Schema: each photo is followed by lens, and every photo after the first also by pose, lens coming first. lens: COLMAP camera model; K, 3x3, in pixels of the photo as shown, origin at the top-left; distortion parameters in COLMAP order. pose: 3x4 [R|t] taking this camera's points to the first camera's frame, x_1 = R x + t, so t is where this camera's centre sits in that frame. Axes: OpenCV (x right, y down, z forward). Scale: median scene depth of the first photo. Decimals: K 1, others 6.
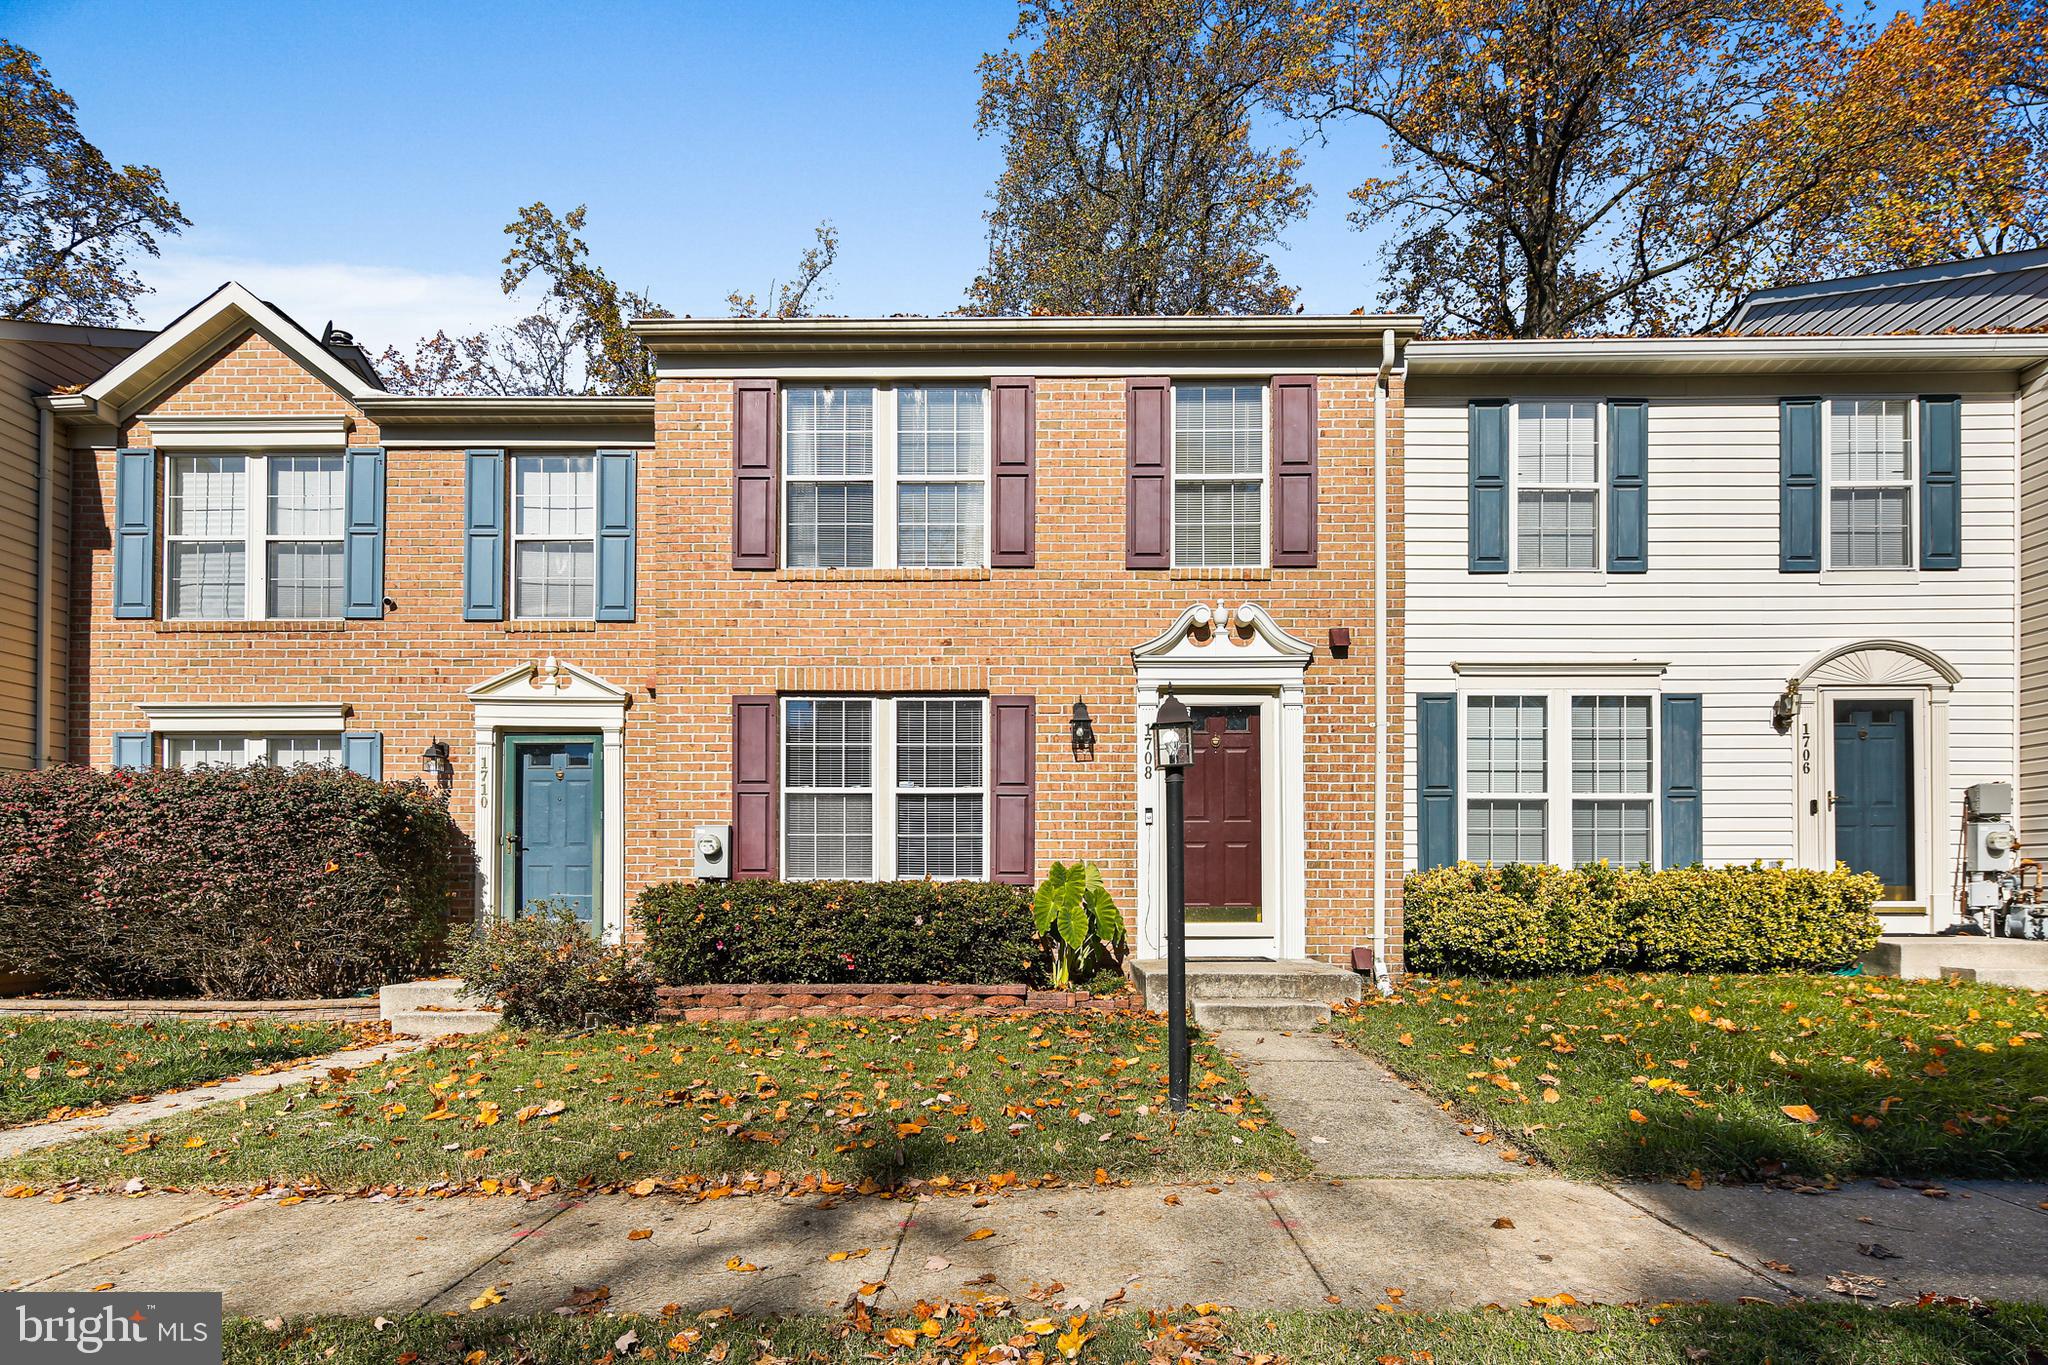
lens RADIAL K [[988.8, 0, 1025.7], [0, 988.8, 885.2], [0, 0, 1]] dist [0.000659, -0.002363]
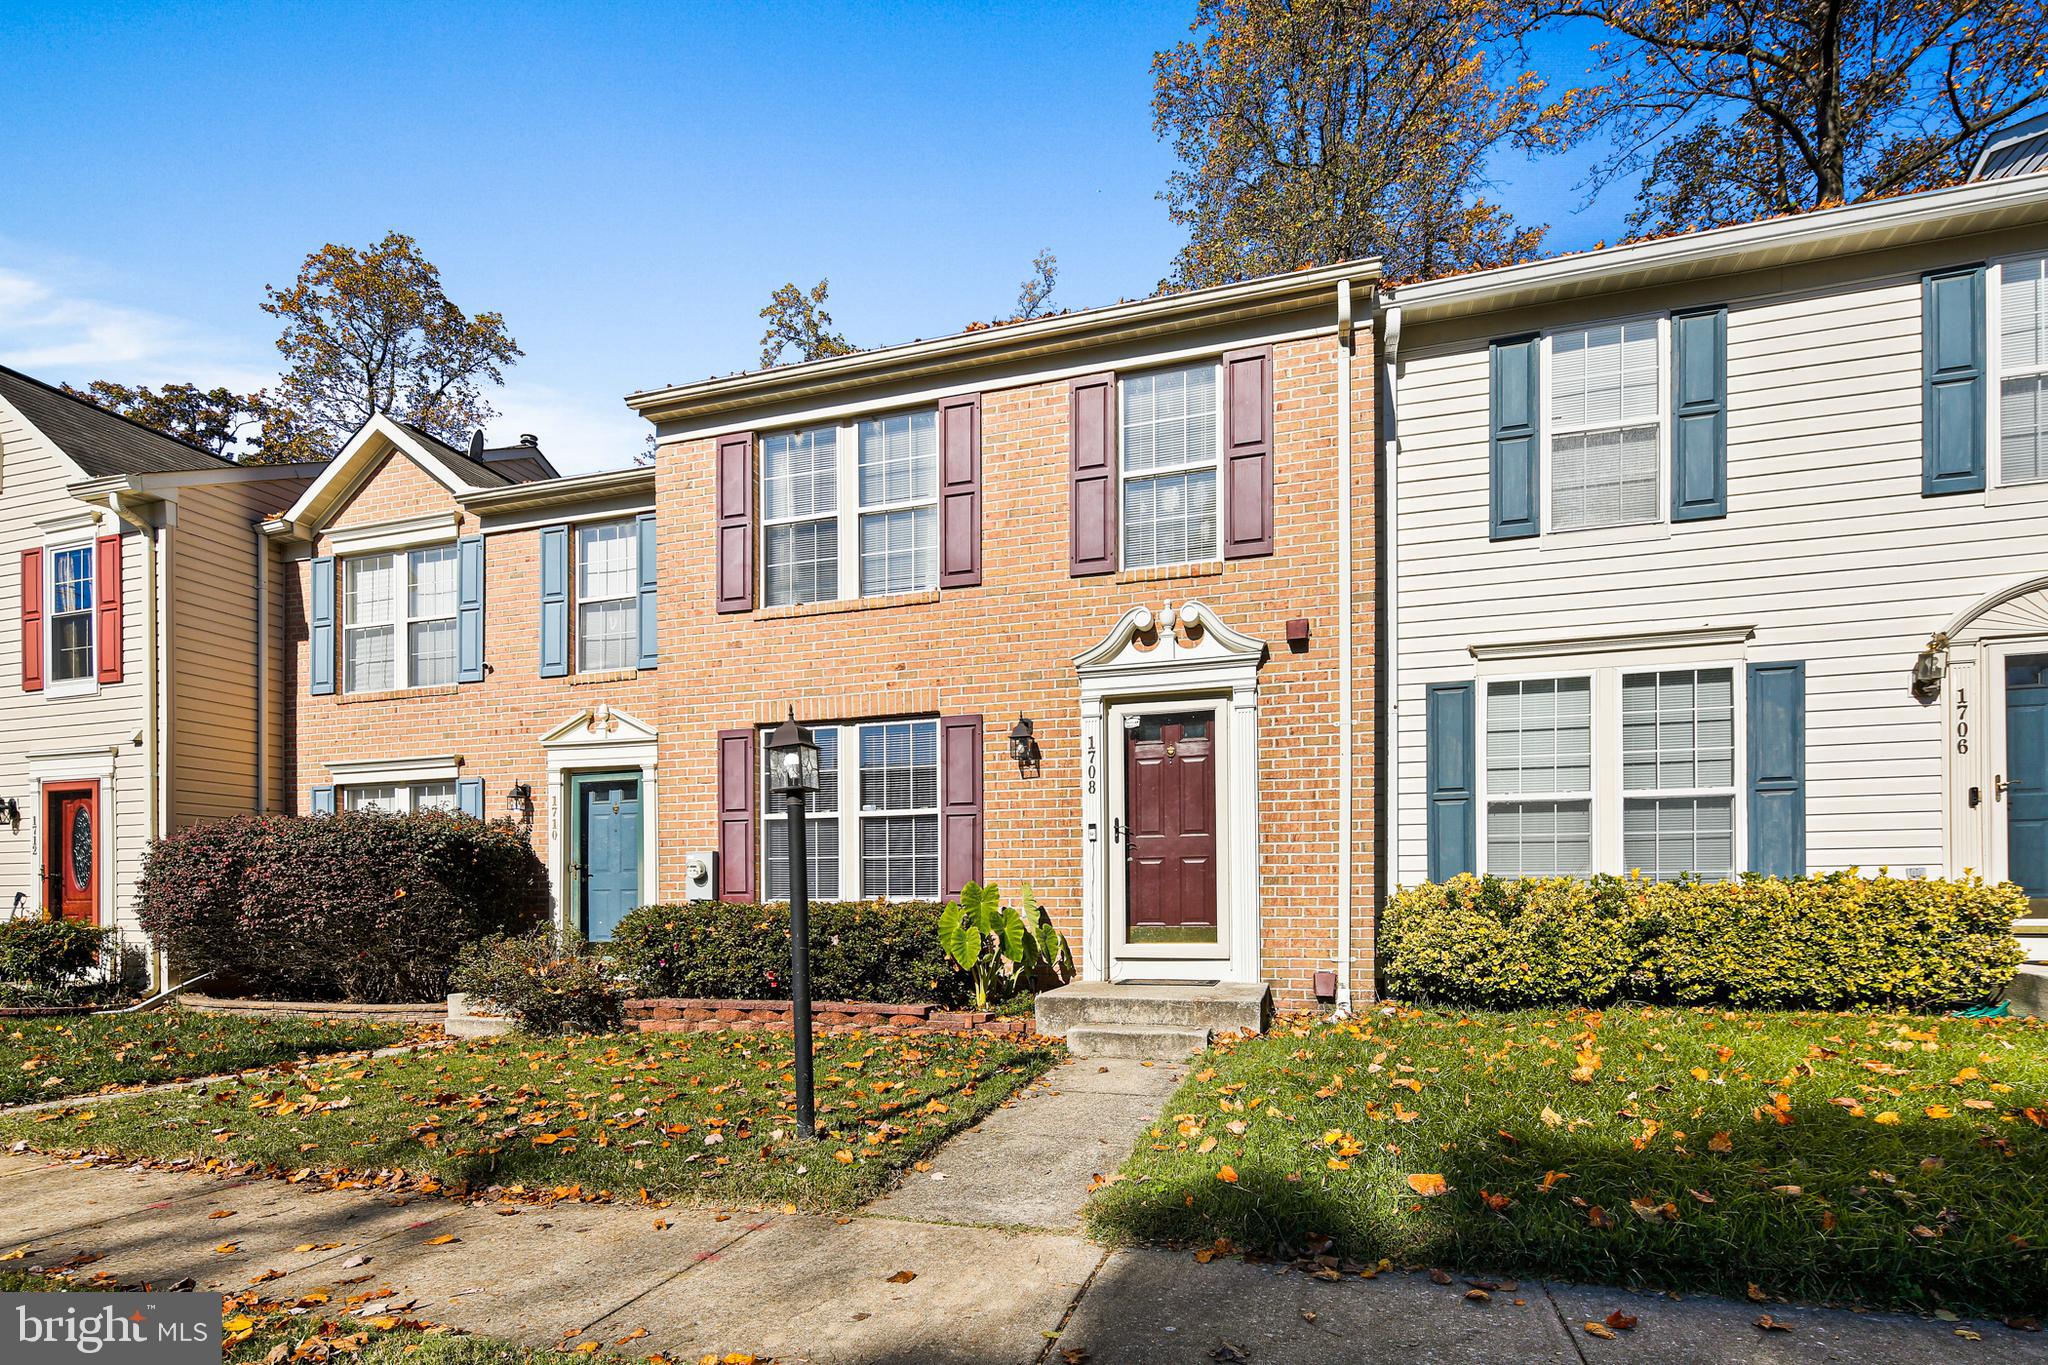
lens RADIAL K [[989.2, 0, 1027.8], [0, 989.2, 906.3], [0, 0, 1]] dist [-0.000323, -0.001440]
pose [[0.960062, -0.005933, -0.279724, 0.326349], [0.007610, 0.999959, 0.004908, -0.003093], [0.279683, -0.006841, 0.960068, 0.056646]]
